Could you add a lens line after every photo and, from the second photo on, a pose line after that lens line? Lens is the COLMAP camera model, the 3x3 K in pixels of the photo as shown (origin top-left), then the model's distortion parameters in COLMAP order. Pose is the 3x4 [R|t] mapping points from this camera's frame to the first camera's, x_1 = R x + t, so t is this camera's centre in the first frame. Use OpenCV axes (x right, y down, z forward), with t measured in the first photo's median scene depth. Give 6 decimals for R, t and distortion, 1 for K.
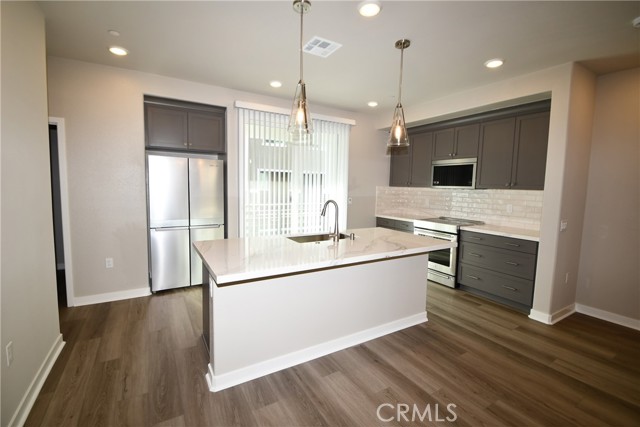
lens RADIAL K [[281.4, 0, 313.9], [0, 281.4, 213.0], [0, 0, 1]] dist [0.001147, -0.009164]
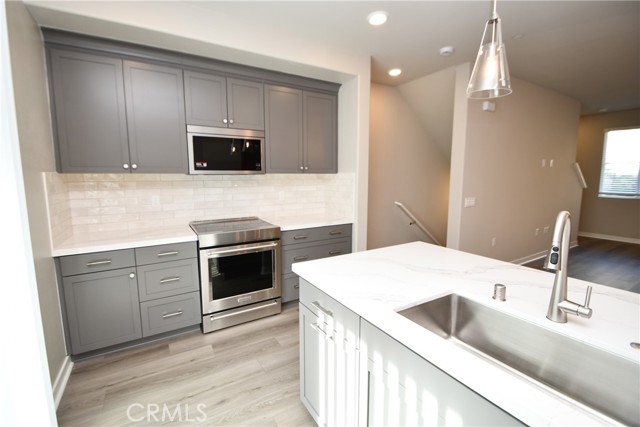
lens RADIAL K [[281.4, 0, 313.7], [0, 281.4, 209.6], [0, 0, 1]] dist [0.001147, -0.009164]
pose [[0.003319, -0.140670, 0.990051, -0.182841], [0.105331, 0.984598, 0.139543, -0.087815], [-0.994432, 0.103820, 0.018084, 0.911882]]
